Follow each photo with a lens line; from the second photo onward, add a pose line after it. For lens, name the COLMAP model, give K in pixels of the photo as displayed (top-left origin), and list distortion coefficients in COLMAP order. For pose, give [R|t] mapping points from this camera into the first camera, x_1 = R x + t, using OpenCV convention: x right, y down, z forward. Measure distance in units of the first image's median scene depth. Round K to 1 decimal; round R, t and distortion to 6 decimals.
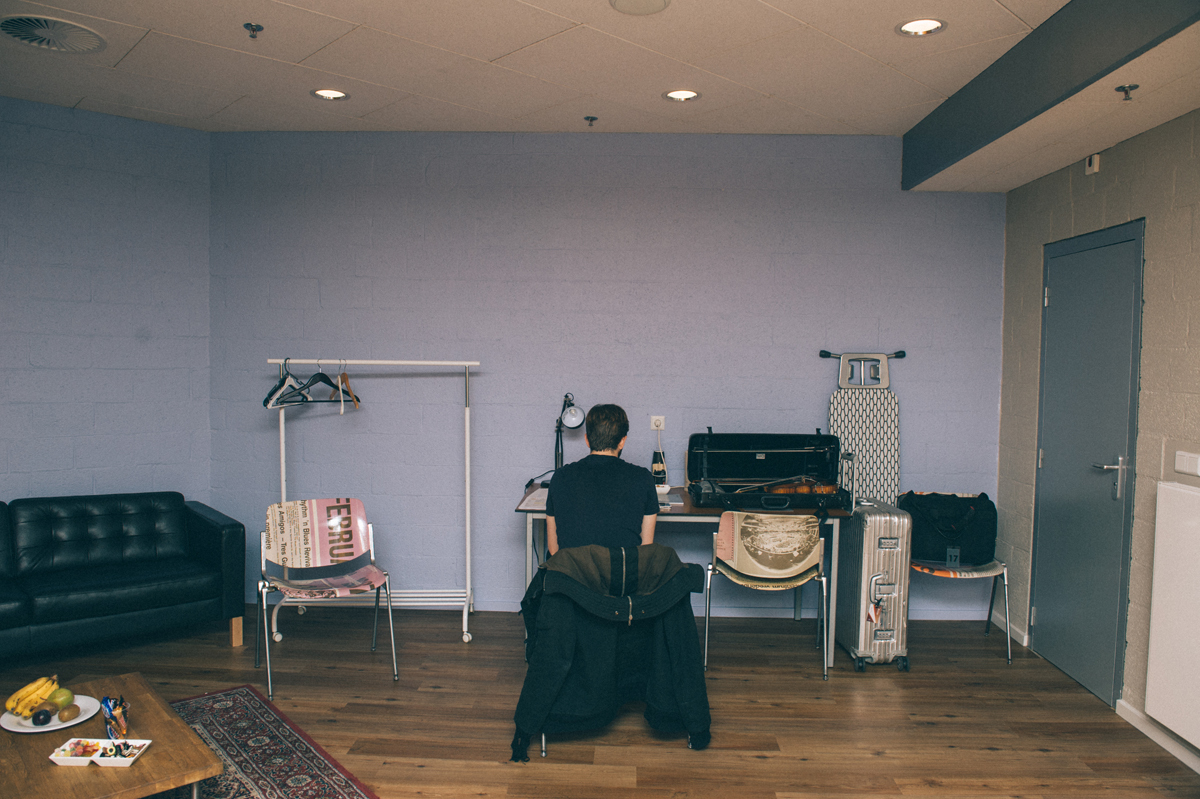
lens RADIAL K [[859.2, 0, 598.1], [0, 859.2, 402.7], [0, 0, 1]] dist [-0.046164, -0.008959]
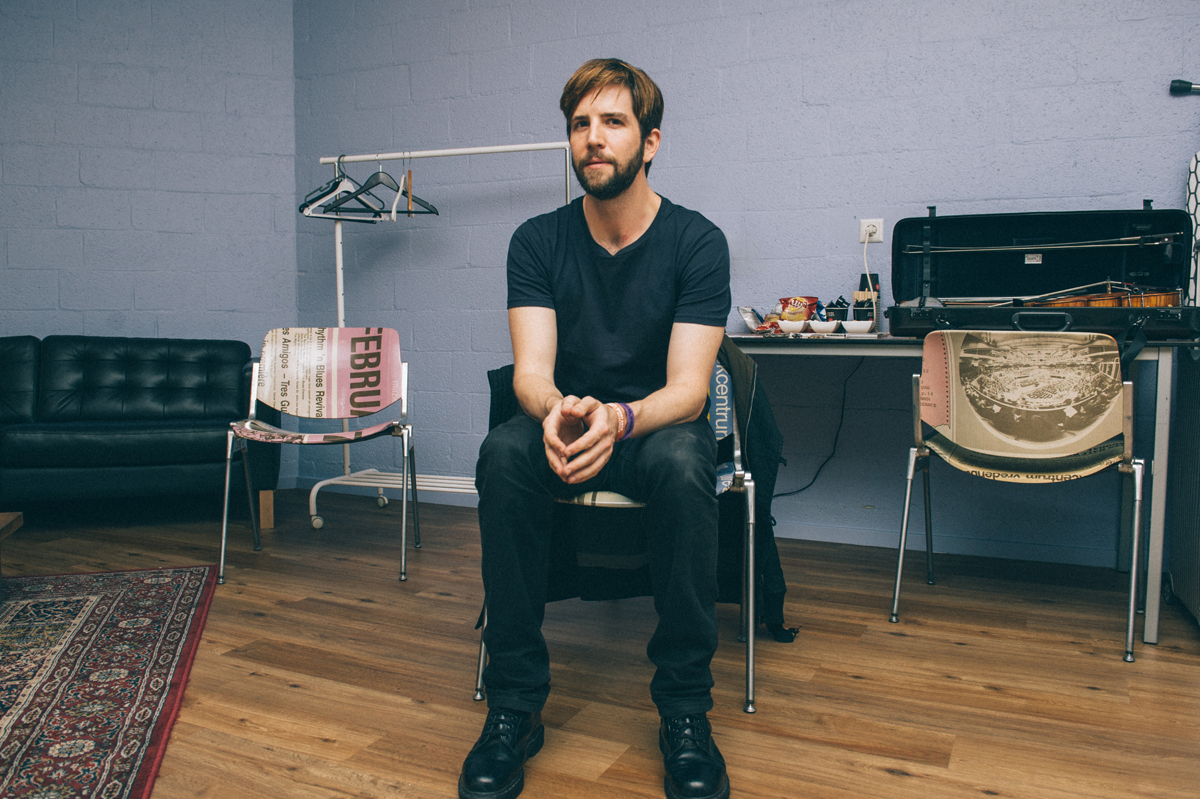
lens RADIAL K [[947.6, 0, 601.7], [0, 947.6, 395.7], [0, 0, 1]] dist [-0.040550, -0.007509]
pose [[0.914244, 0.013033, -0.404955, 0.202471], [-0.007787, 0.999863, 0.014597, 0.161785], [0.405090, -0.010192, 0.914220, 0.369337]]
